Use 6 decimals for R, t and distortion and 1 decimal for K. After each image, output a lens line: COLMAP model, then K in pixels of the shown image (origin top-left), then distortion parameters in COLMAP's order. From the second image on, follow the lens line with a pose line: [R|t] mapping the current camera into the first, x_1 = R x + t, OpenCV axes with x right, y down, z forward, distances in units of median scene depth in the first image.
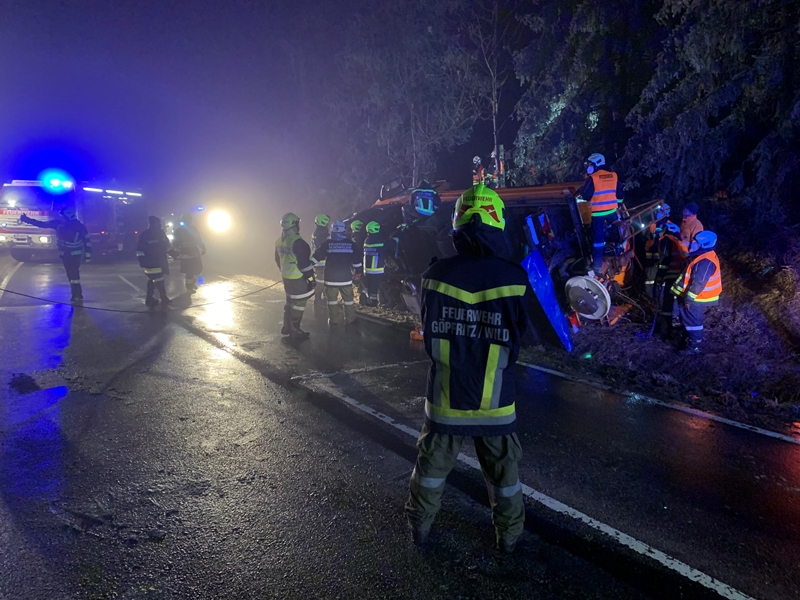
lens RADIAL K [[602.9, 0, 419.2], [0, 602.9, 282.3], [0, 0, 1]] dist [-0.003743, 0.001781]
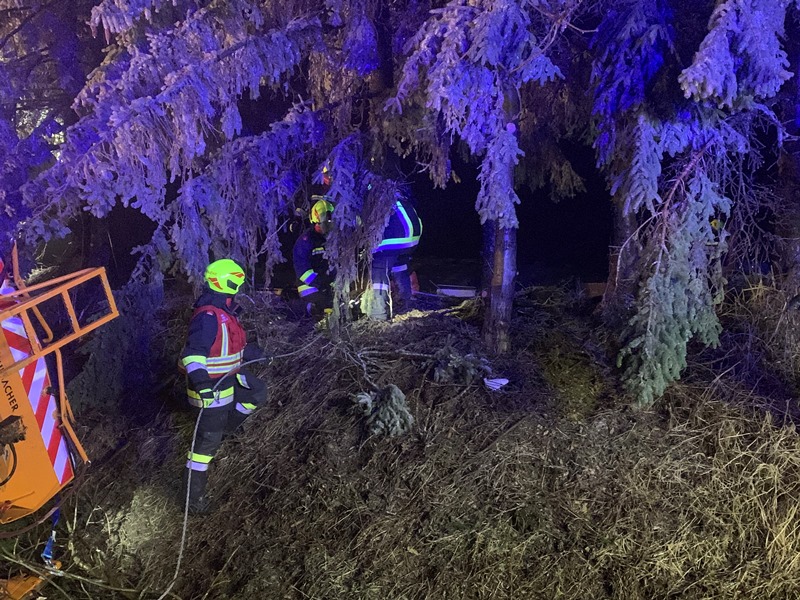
lens RADIAL K [[848.7, 0, 400.0], [0, 848.7, 300.0], [0, 0, 1]] dist [-0.360650, -0.003551]
pose [[0.844153, 0.008422, 0.536037, 0.272877], [0.068654, 0.989946, -0.123670, -0.045017], [-0.531689, 0.141198, 0.835087, 0.479774]]
